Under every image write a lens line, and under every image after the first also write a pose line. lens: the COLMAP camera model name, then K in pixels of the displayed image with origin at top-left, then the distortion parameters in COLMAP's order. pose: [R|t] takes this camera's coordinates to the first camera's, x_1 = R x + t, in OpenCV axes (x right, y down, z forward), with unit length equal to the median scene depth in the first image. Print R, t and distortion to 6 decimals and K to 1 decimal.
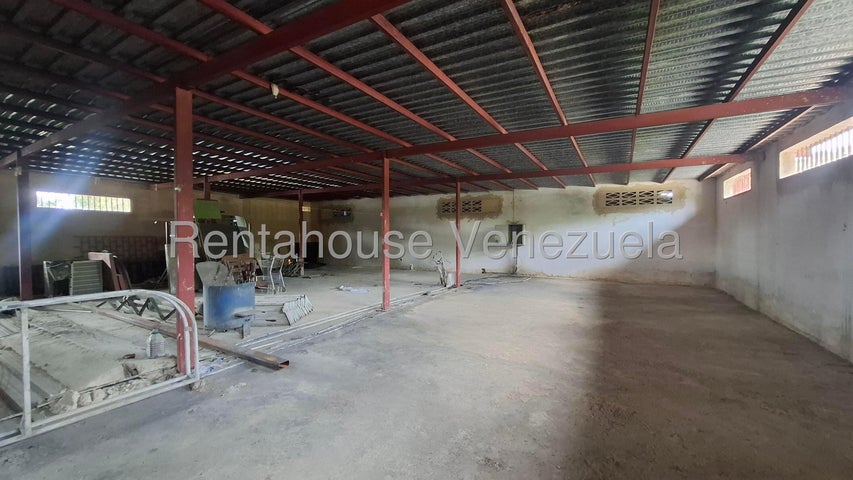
lens RADIAL K [[340.6, 0, 425.7], [0, 340.6, 243.2], [0, 0, 1]] dist [-0.003740, 0.000131]
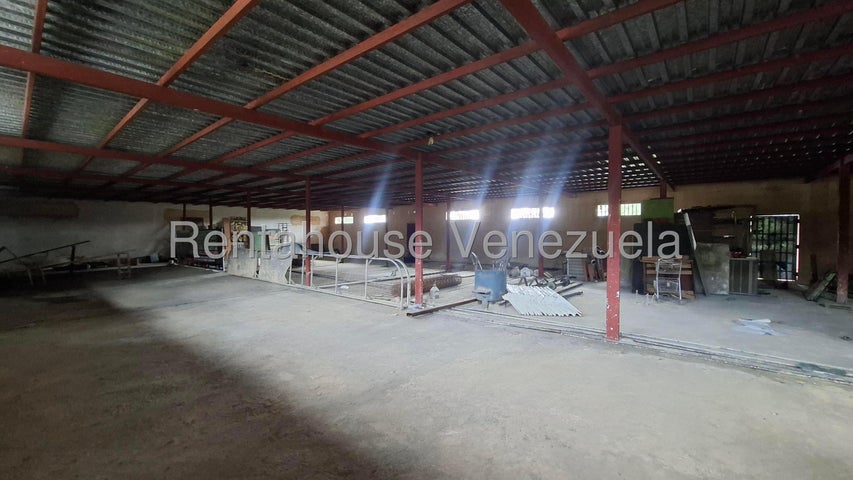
lens RADIAL K [[340.6, 0, 425.9], [0, 340.6, 240.7], [0, 0, 1]] dist [-0.003740, 0.000131]
pose [[-0.169404, 0.014728, -0.985437, 0.949535], [-0.021991, 0.999583, 0.018720, -0.024170], [0.985301, 0.024842, -0.169010, 1.088742]]
